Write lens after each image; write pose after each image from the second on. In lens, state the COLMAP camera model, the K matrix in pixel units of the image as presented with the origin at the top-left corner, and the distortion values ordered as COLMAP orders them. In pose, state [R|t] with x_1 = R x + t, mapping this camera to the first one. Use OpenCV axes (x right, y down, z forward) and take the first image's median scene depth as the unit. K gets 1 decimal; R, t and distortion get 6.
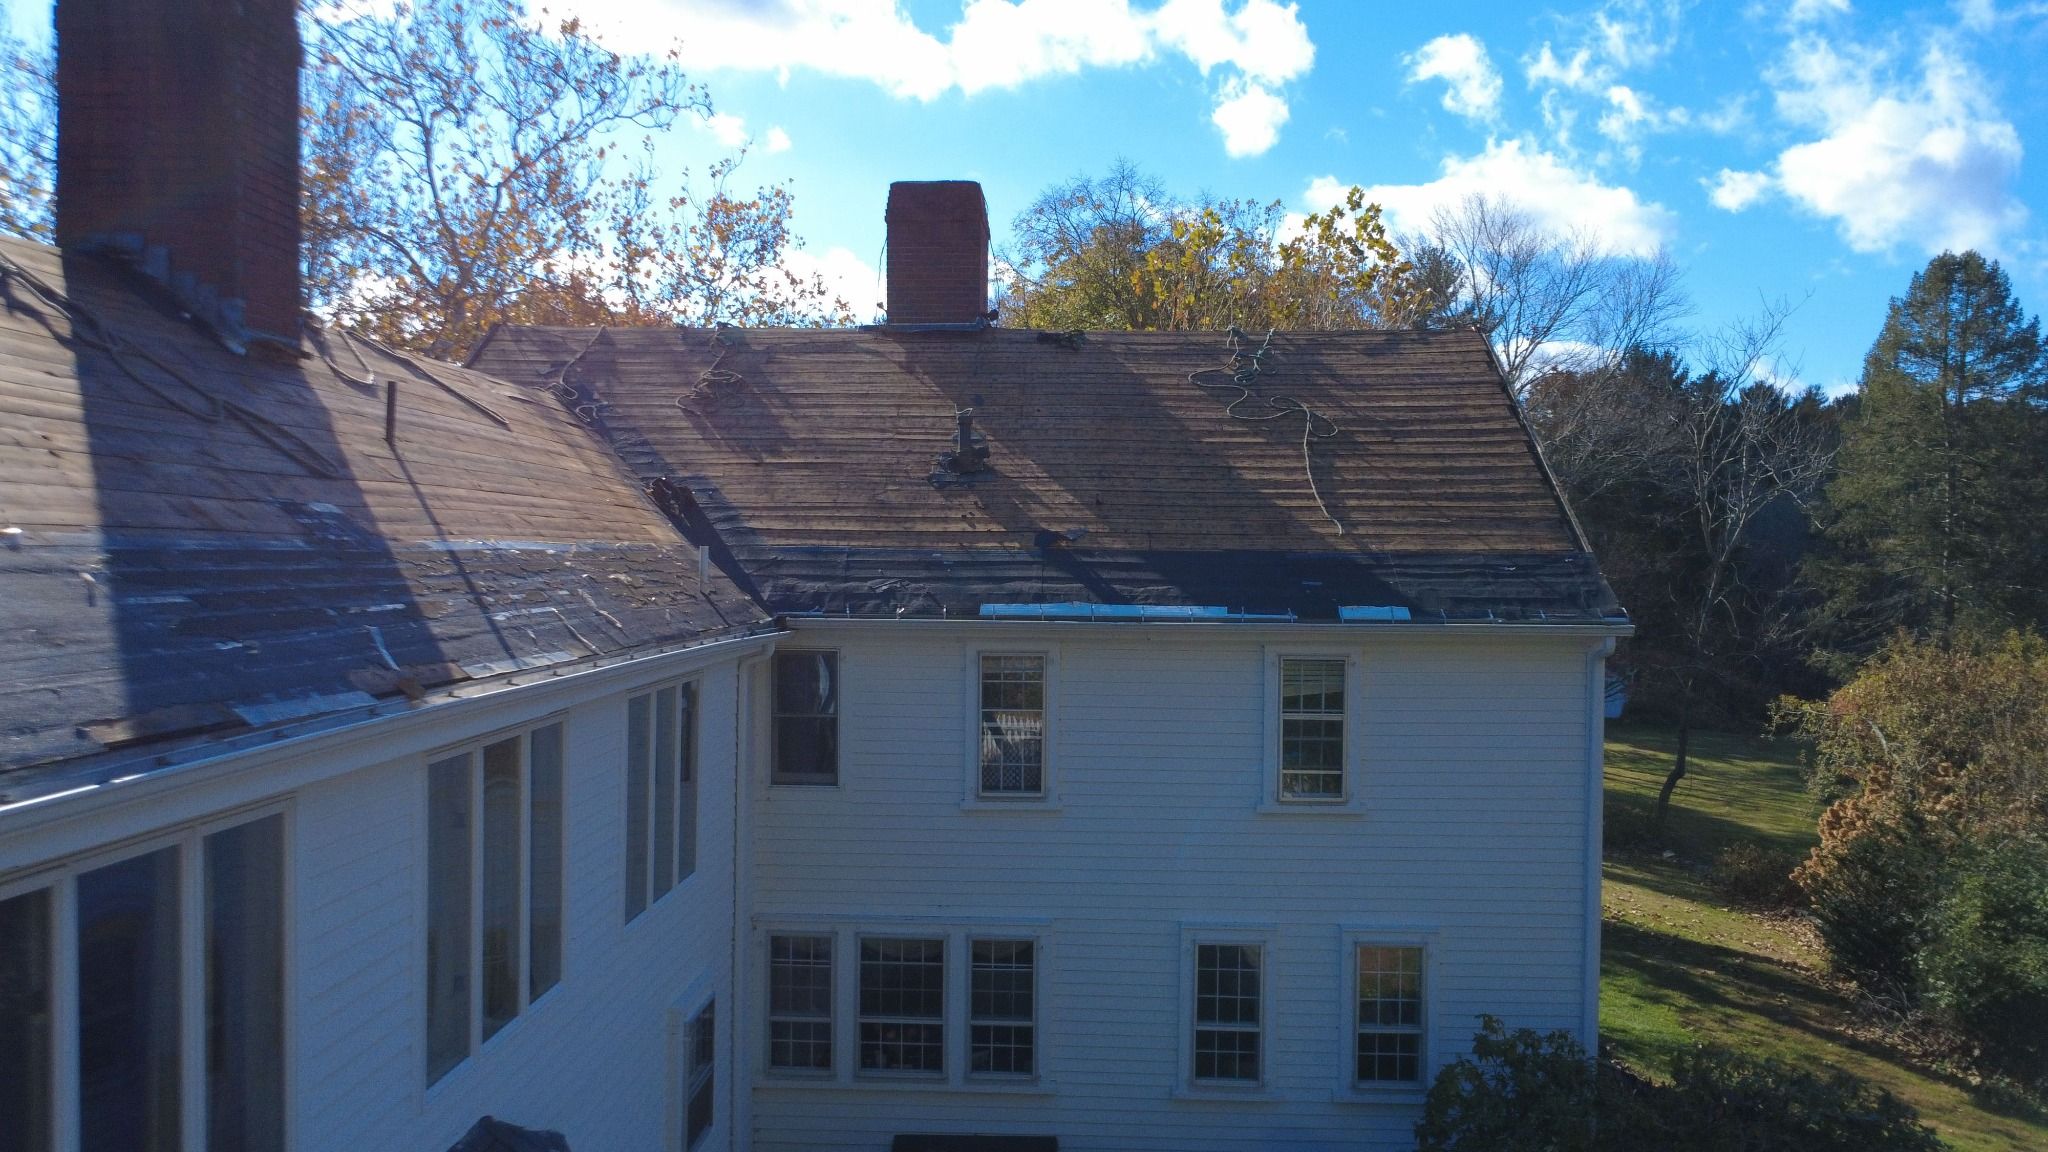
lens RADIAL K [[1536.6, 0, 1010.0], [0, 1536.6, 574.6], [0, 0, 1]] dist [0.002589, -0.000543]
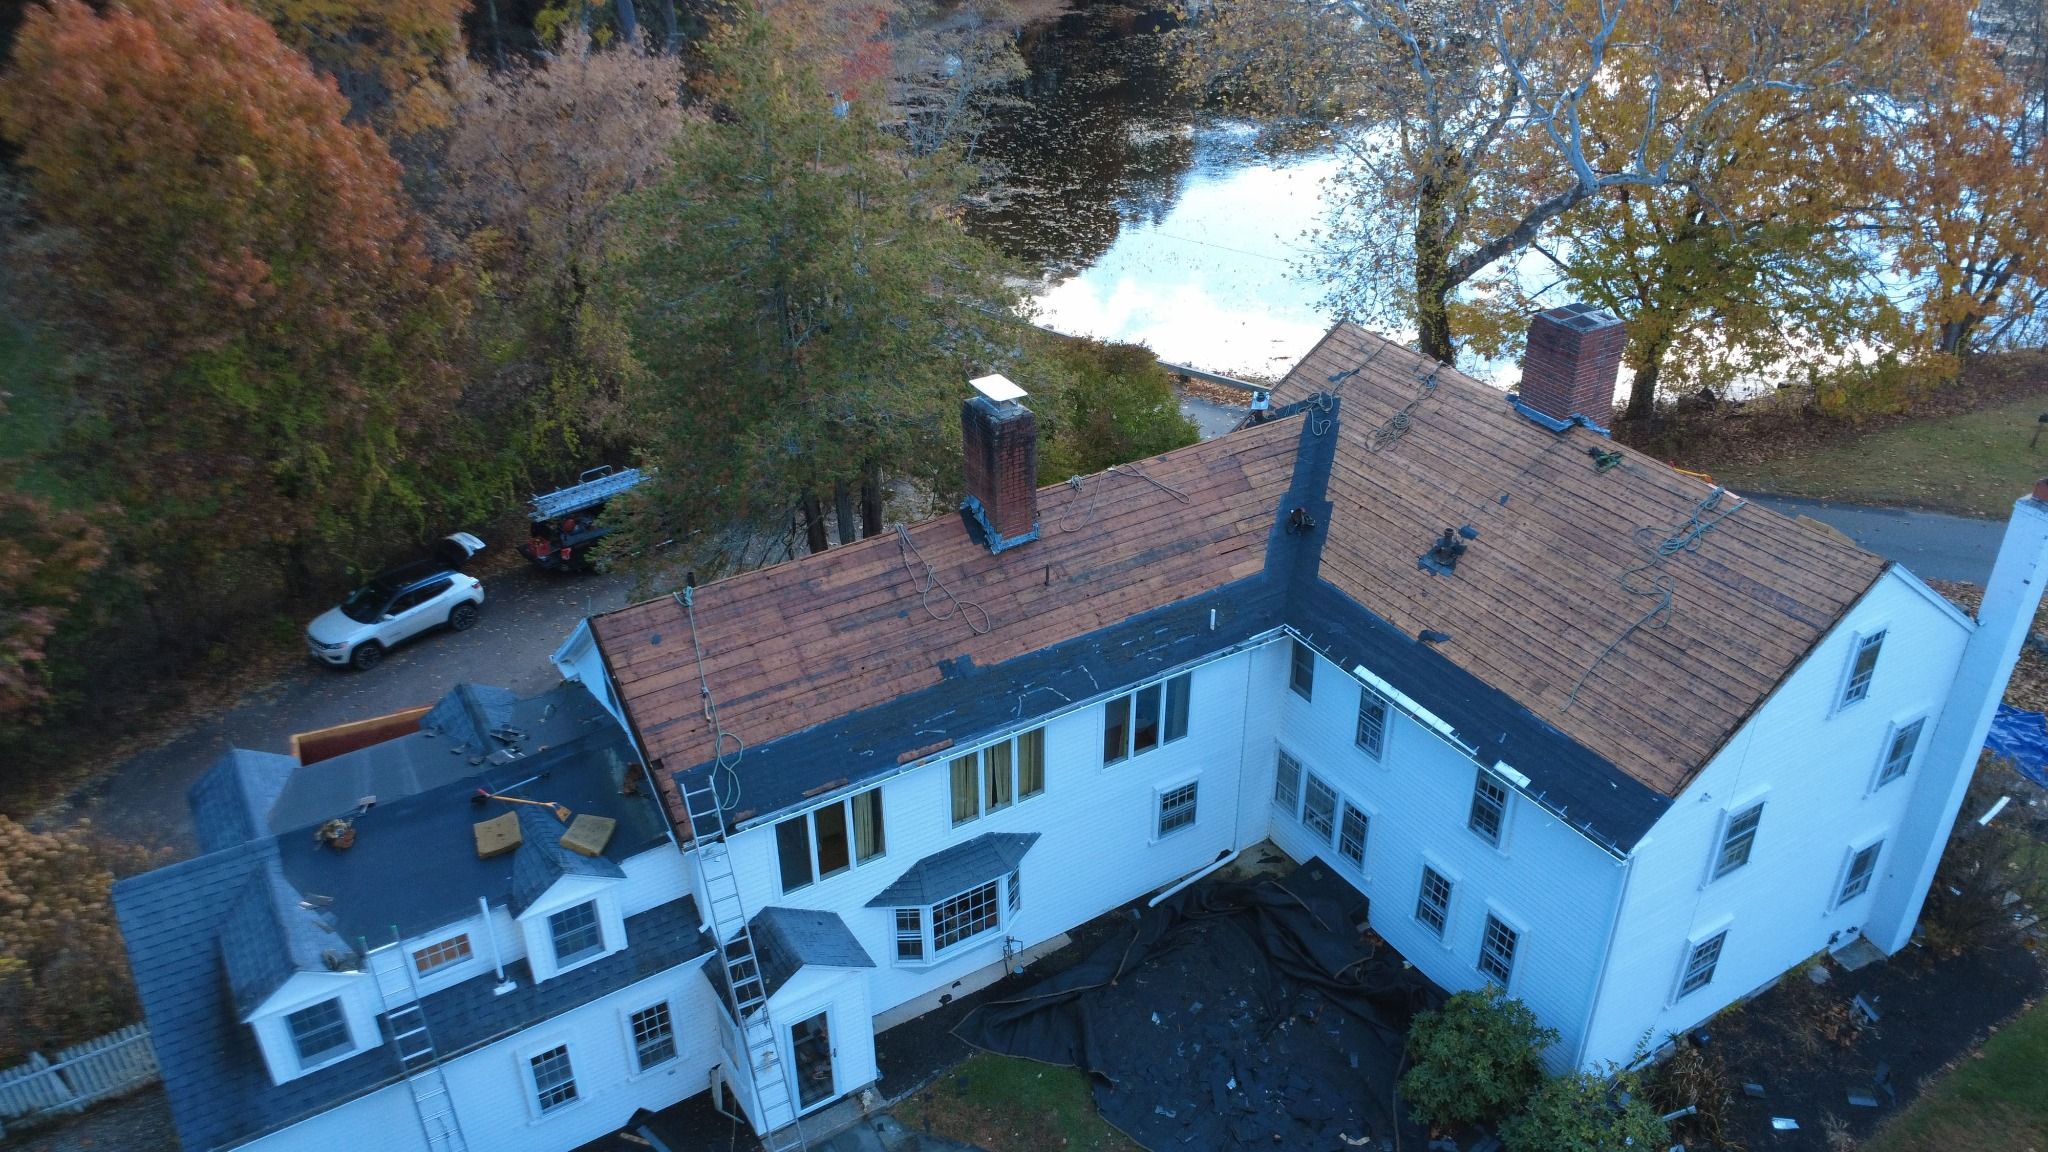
lens RADIAL K [[1536.6, 0, 1010.0], [0, 1536.6, 574.6], [0, 0, 1]] dist [0.002589, -0.000543]
pose [[0.559796, 0.404363, -0.723270, 1.038771], [0.006239, 0.870768, 0.491654, -0.986654], [0.828607, -0.279738, 0.484930, -0.245660]]
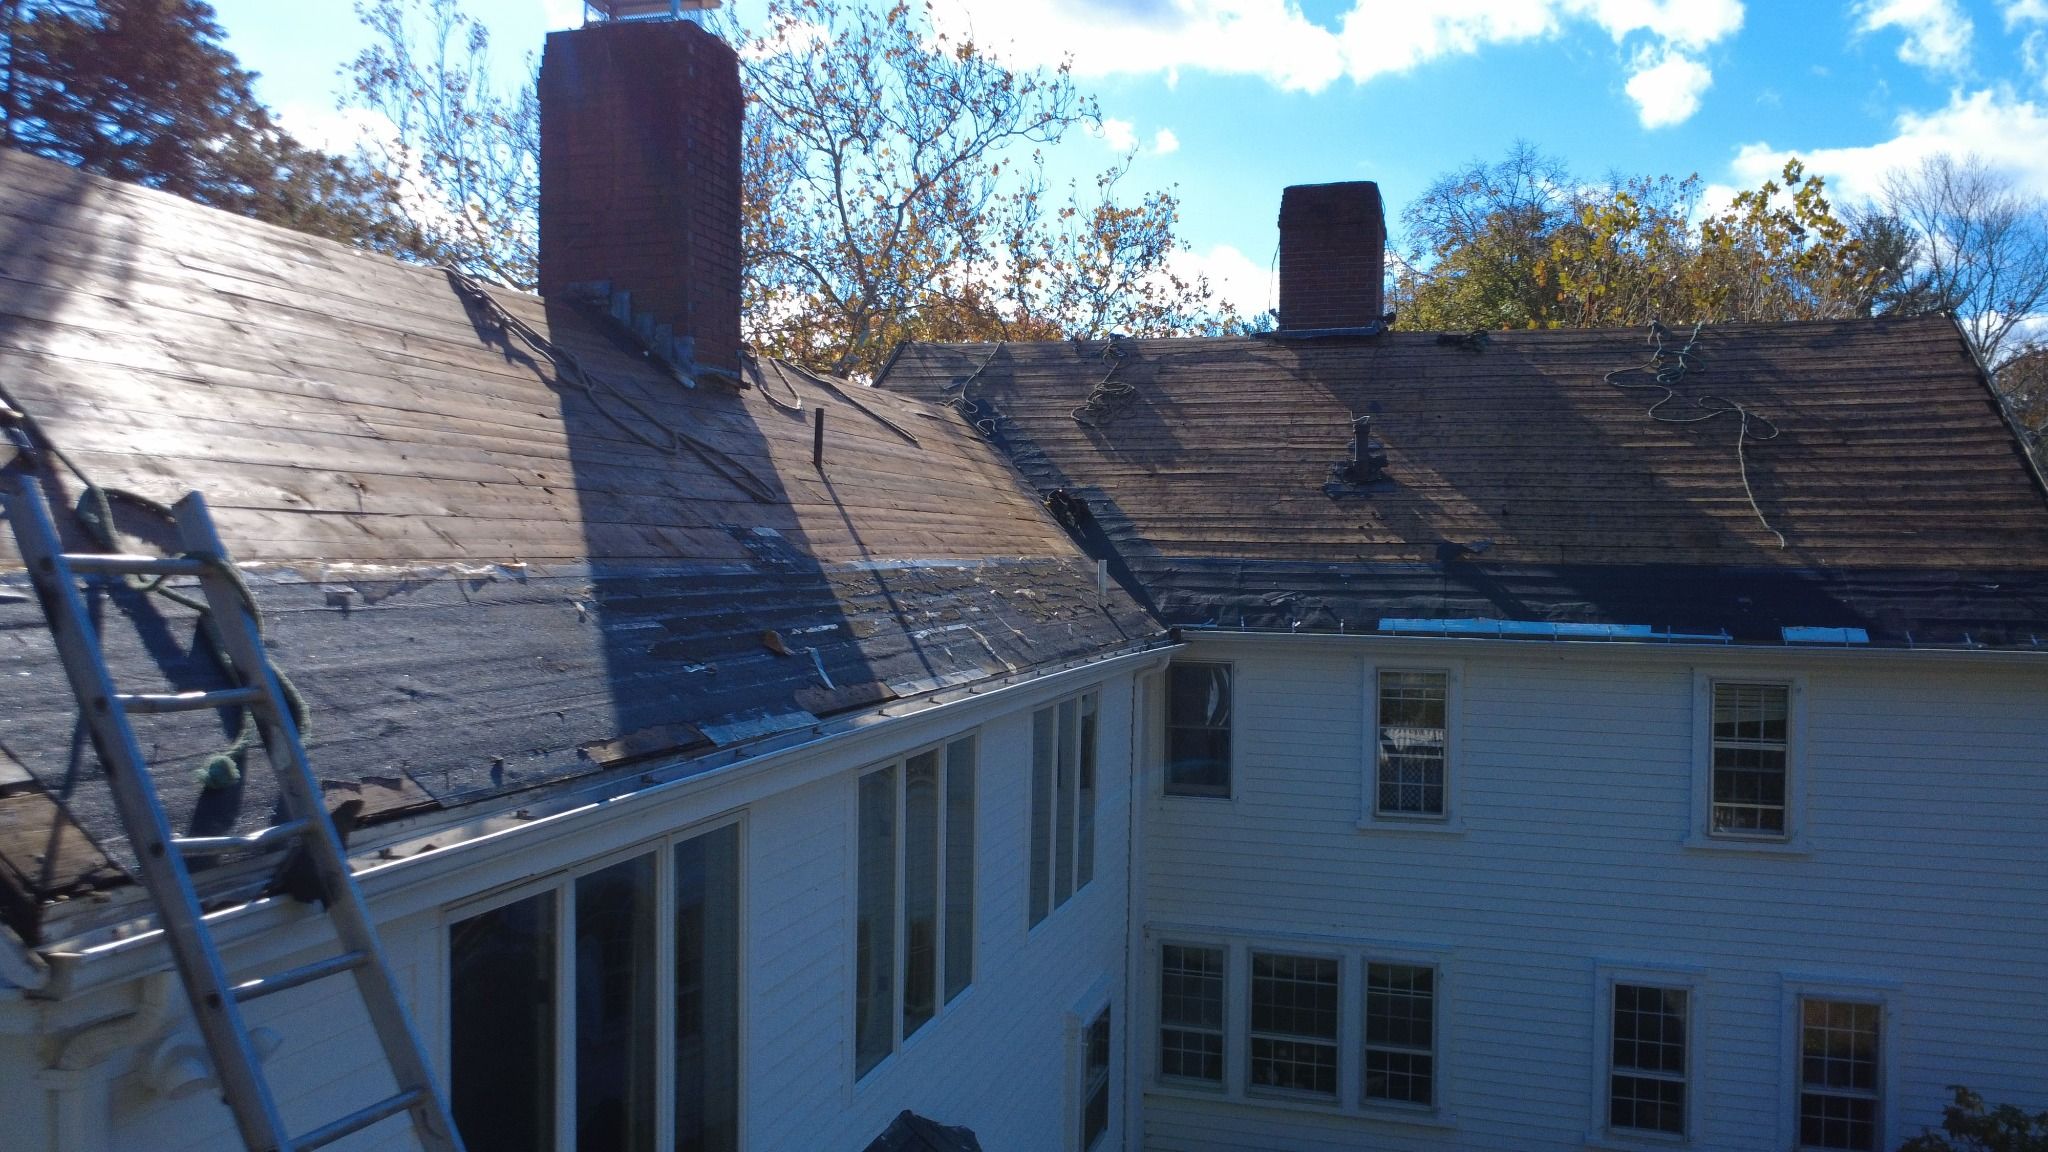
lens RADIAL K [[1534.6, 0, 1011.5], [0, 1534.6, 575.7], [0, 0, 1]] dist [0.000330, 0.013785]
pose [[0.970536, 0.006558, -0.240868, -0.011055], [-0.005975, 0.999977, 0.003151, -0.009573], [0.240883, -0.001619, 0.970553, -0.000963]]
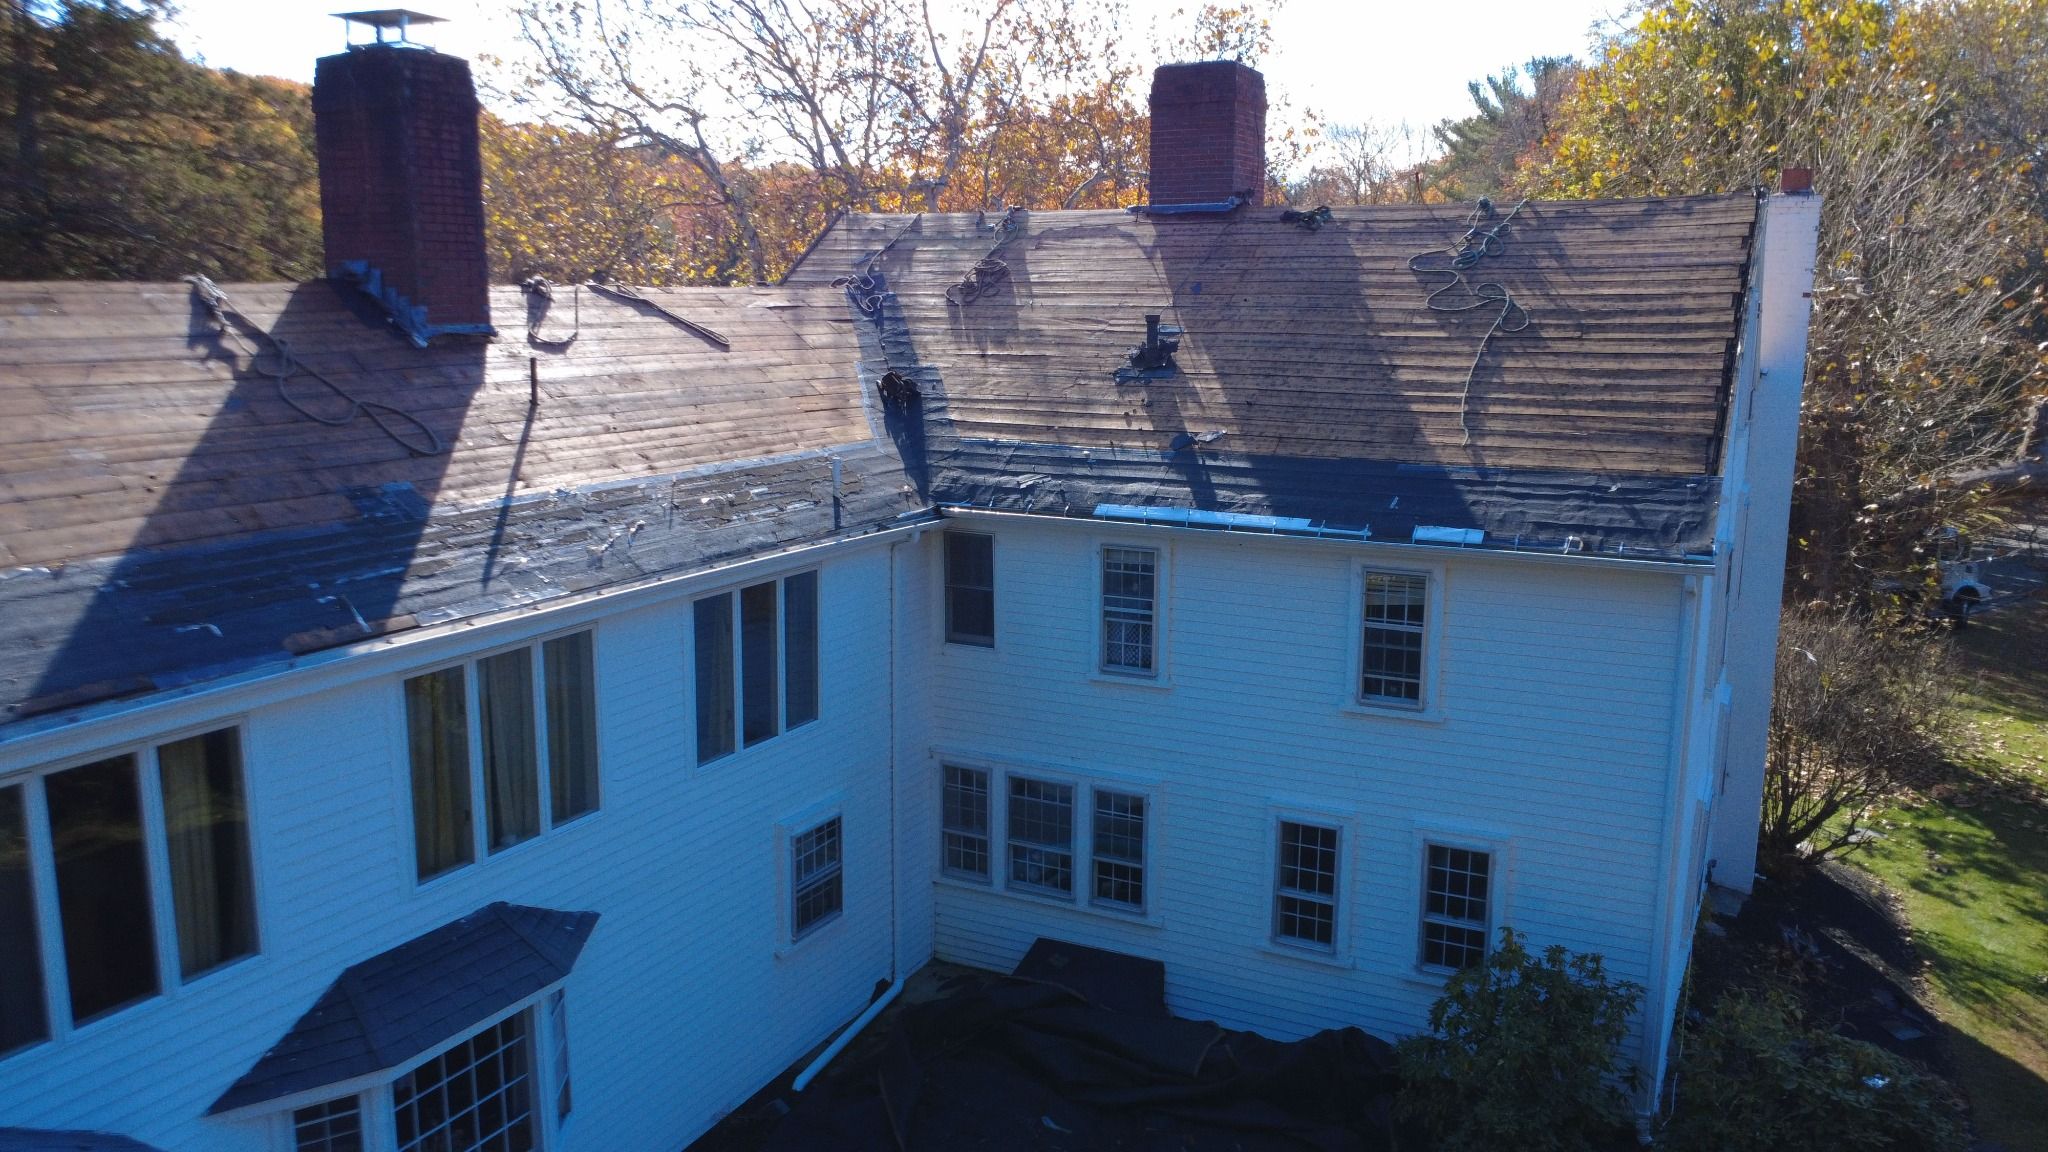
lens RADIAL K [[1536.6, 0, 1010.0], [0, 1536.6, 574.6], [0, 0, 1]] dist [0.002589, -0.000543]
pose [[0.906788, 0.070368, -0.415673, 0.380822], [-0.001599, 0.986539, 0.163521, -0.110000], [0.421584, -0.147614, 0.894694, -0.040084]]
